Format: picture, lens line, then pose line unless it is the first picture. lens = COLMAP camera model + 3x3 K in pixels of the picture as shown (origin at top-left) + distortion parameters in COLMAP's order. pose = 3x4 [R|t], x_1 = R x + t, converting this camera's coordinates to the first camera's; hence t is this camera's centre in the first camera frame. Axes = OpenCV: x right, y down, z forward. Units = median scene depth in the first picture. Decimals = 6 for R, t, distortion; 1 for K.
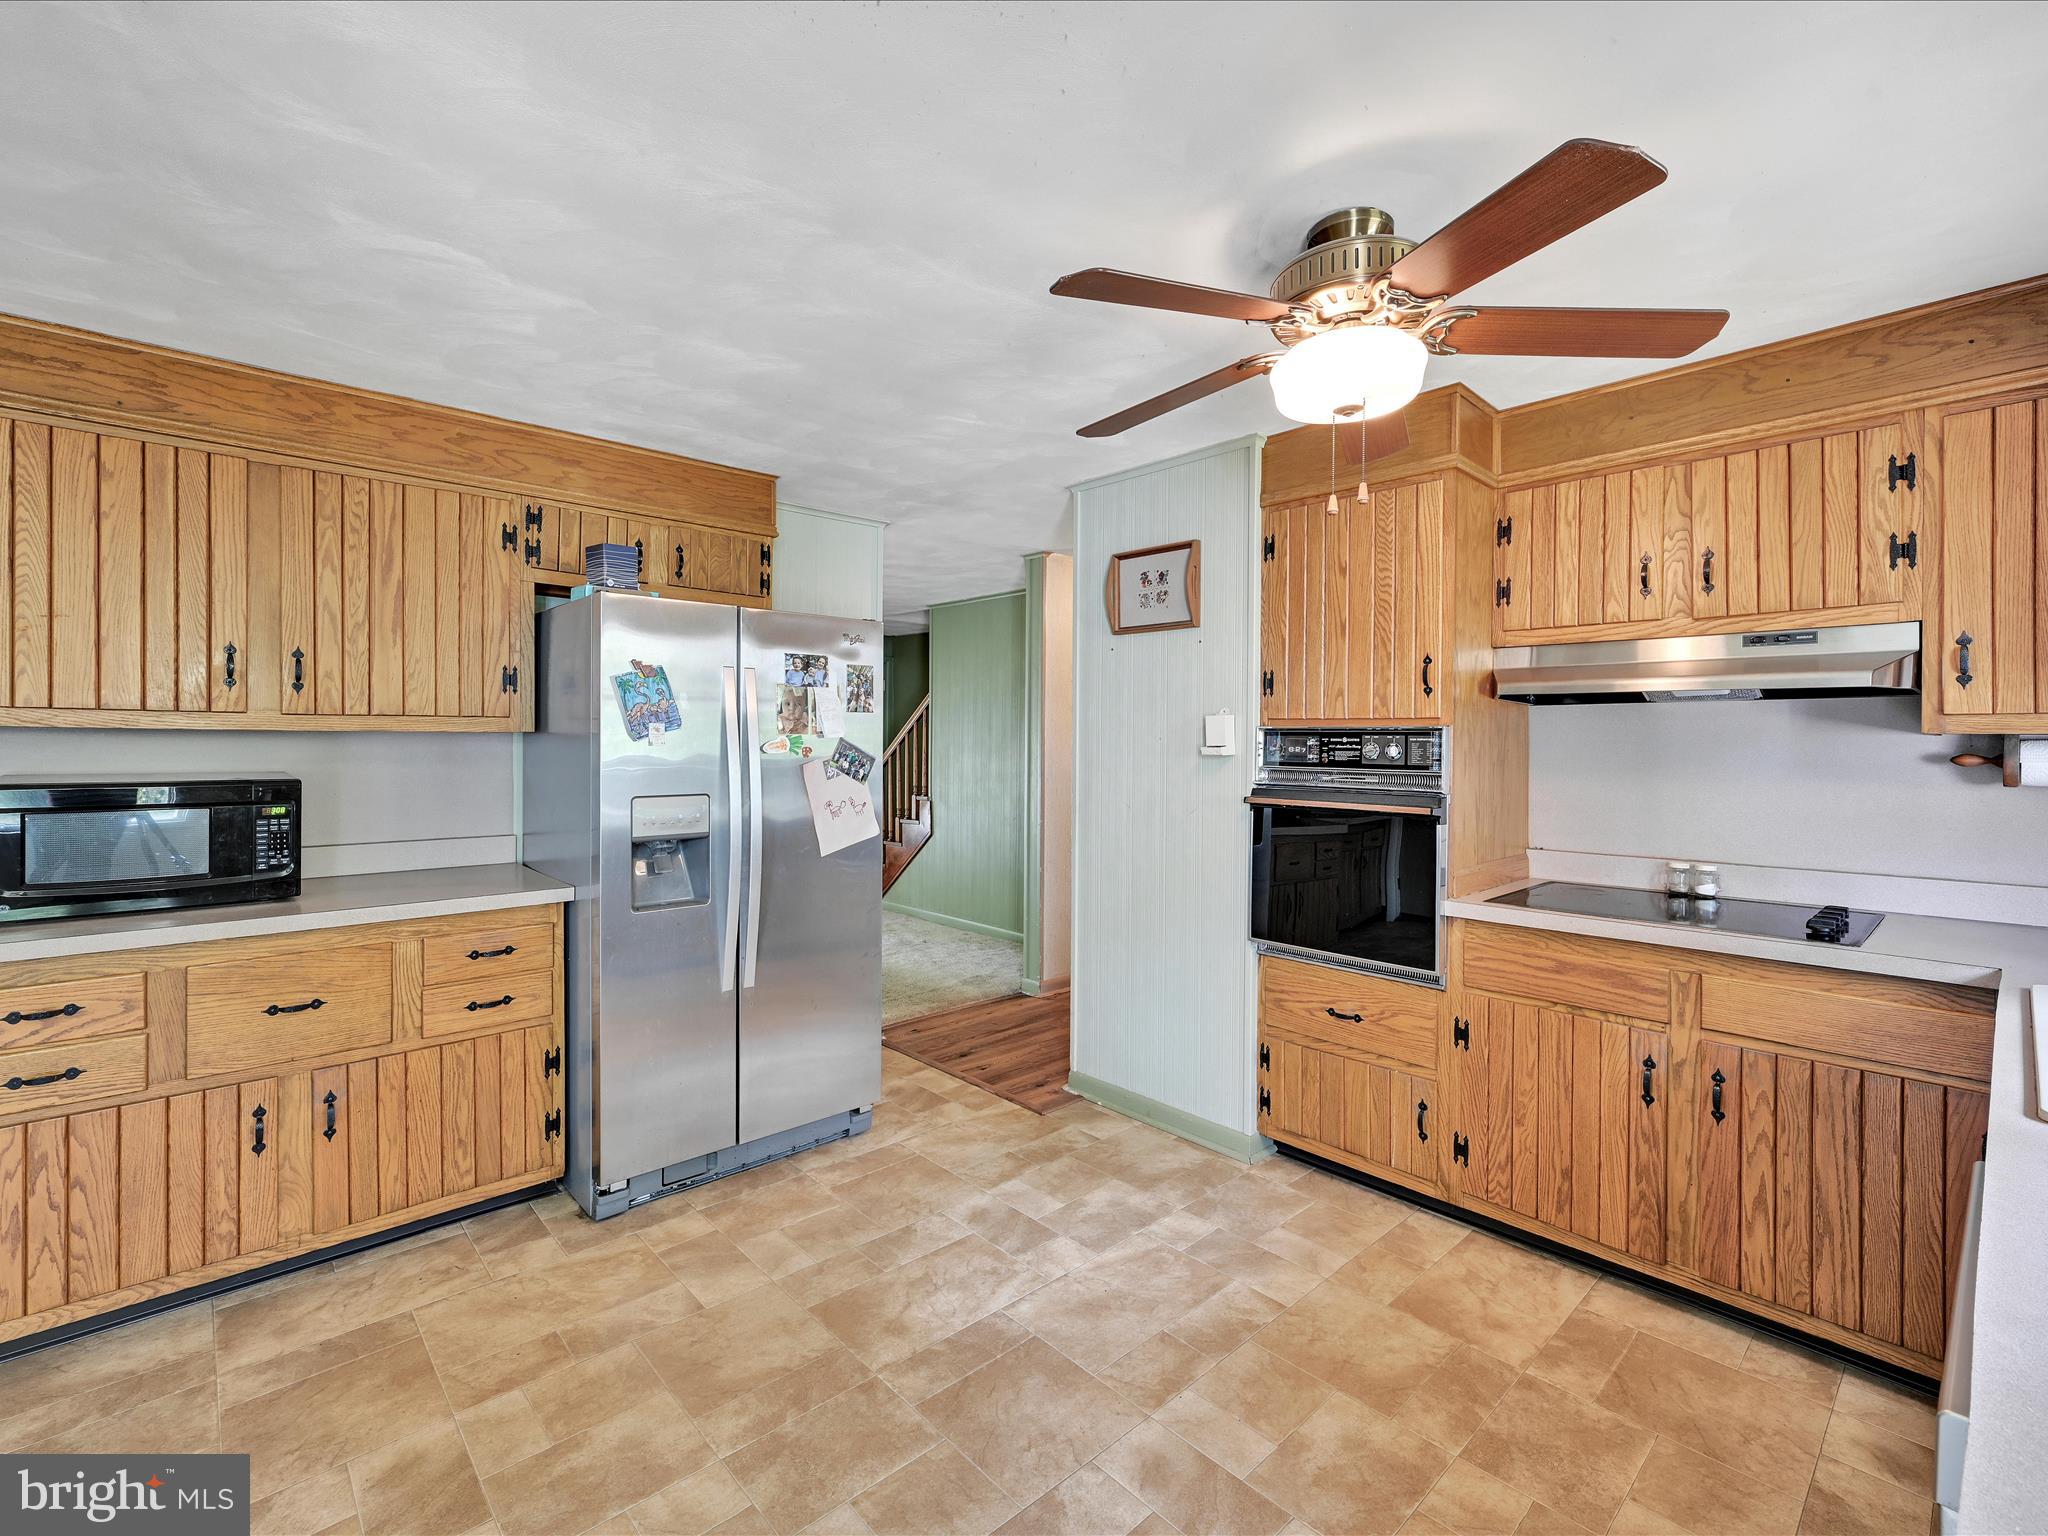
lens RADIAL K [[920.8, 0, 1045.0], [0, 920.8, 733.0], [0, 0, 1]] dist [0.005199, 0.000320]
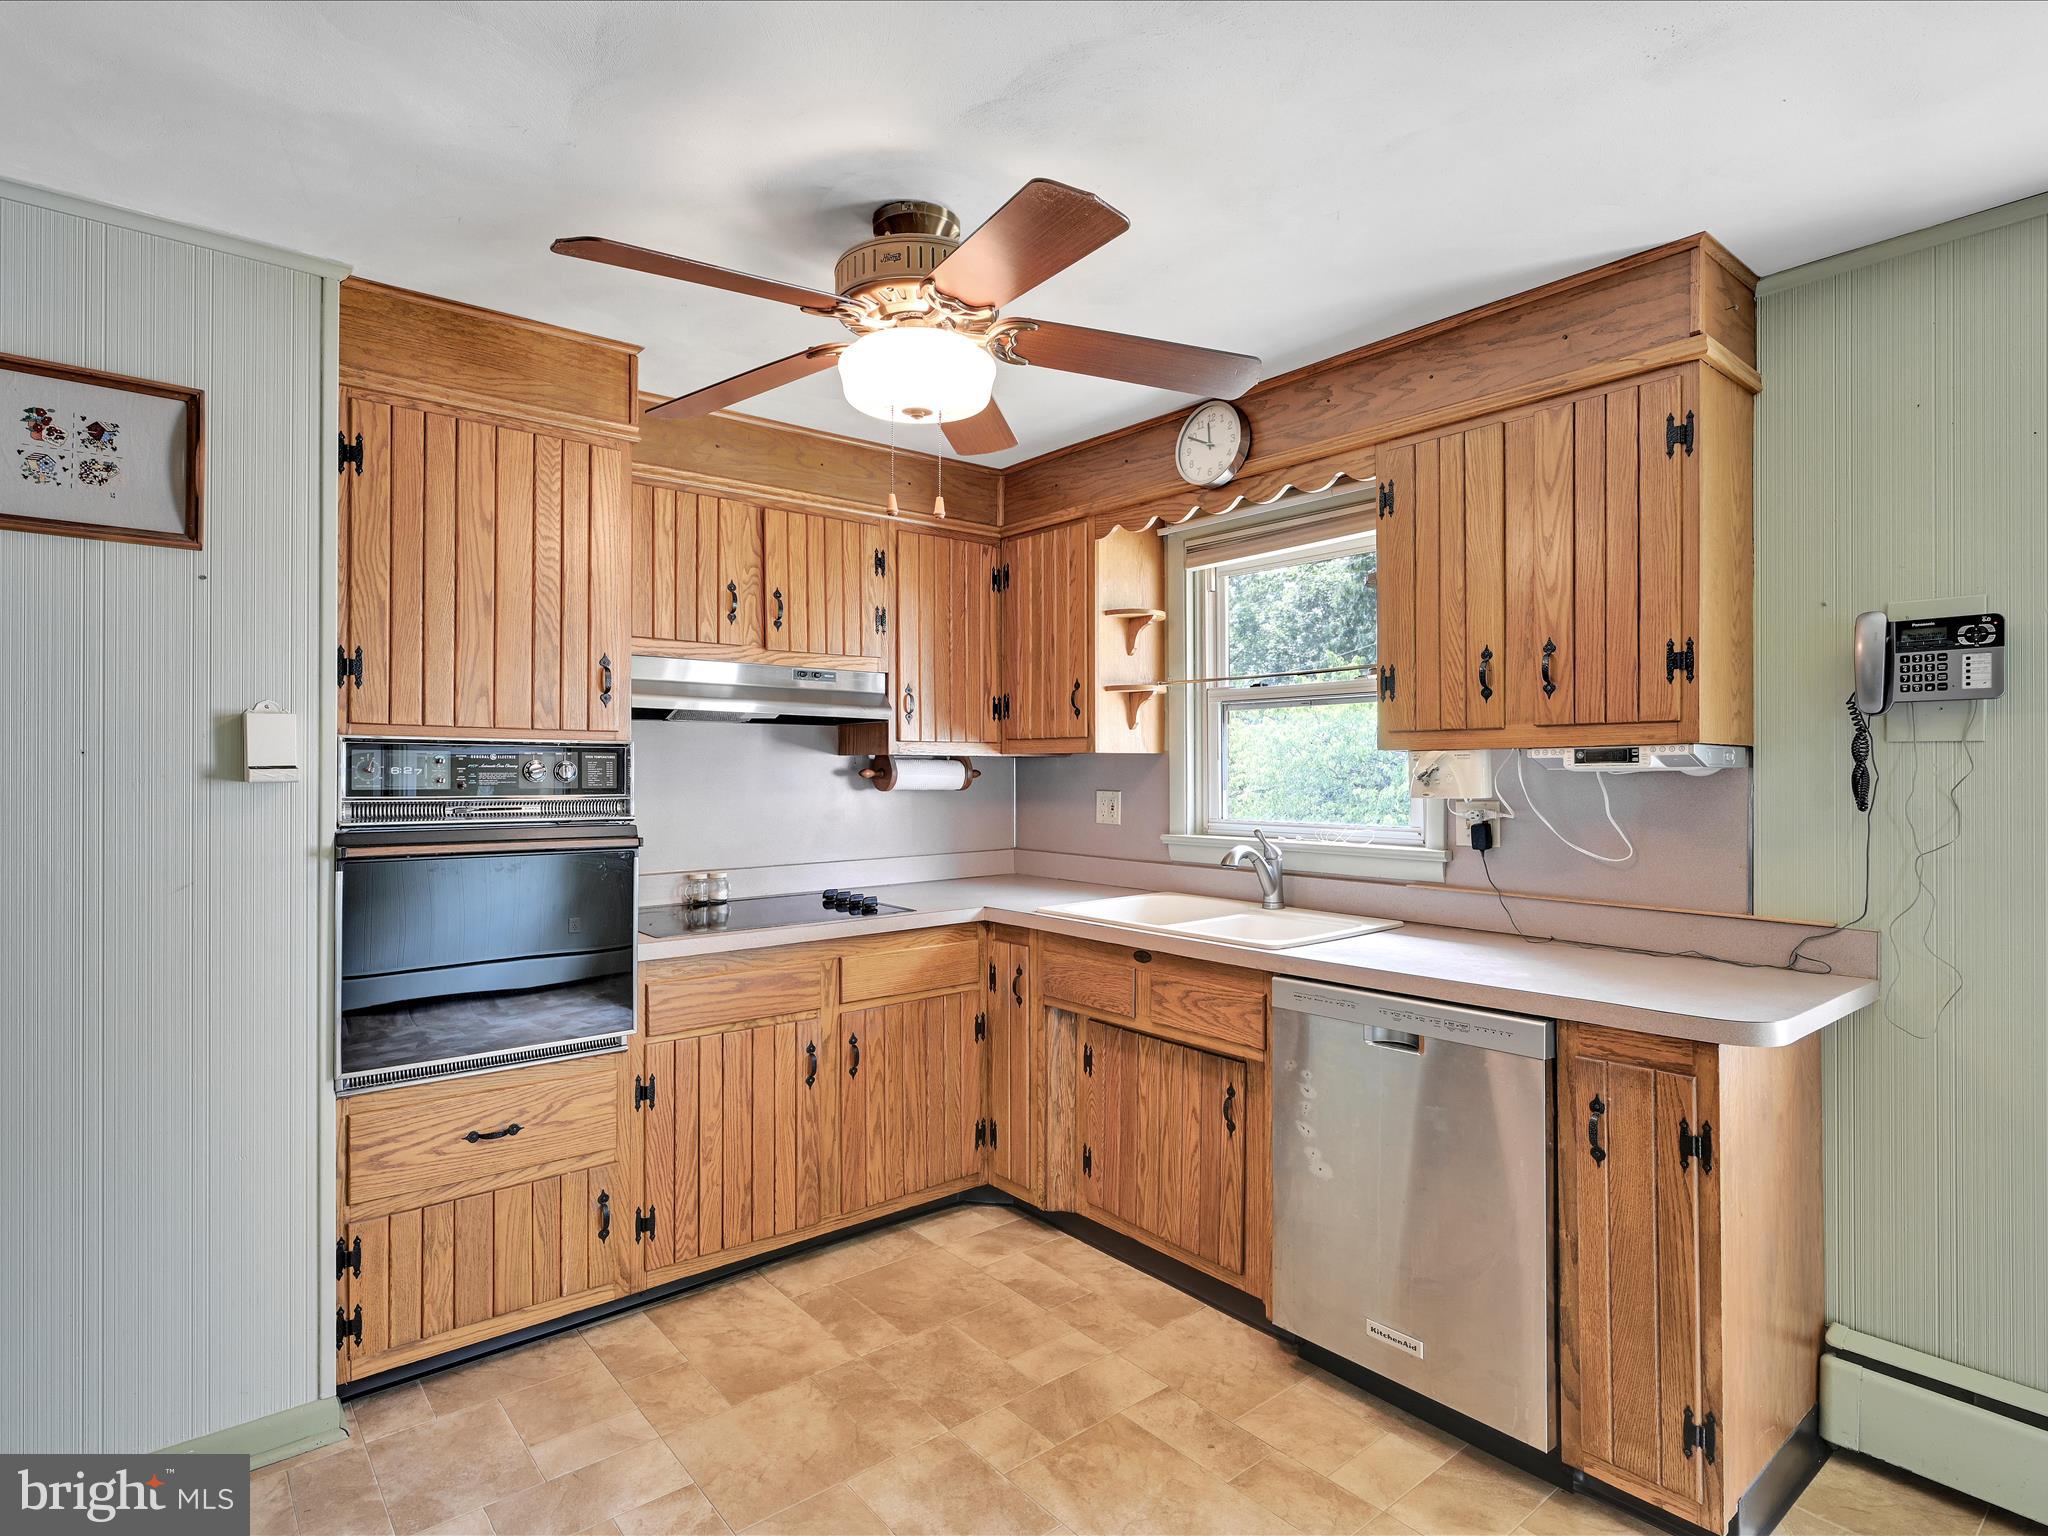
lens RADIAL K [[1068.6, 0, 1015.7], [0, 1068.6, 757.3], [0, 0, 1]] dist [0.000546, 0.001235]
pose [[0.078946, 0.004078, 0.996871, -0.540960], [-0.010104, 0.999944, -0.003291, 0.007336], [-0.996828, -0.009813, 0.078983, 0.579206]]
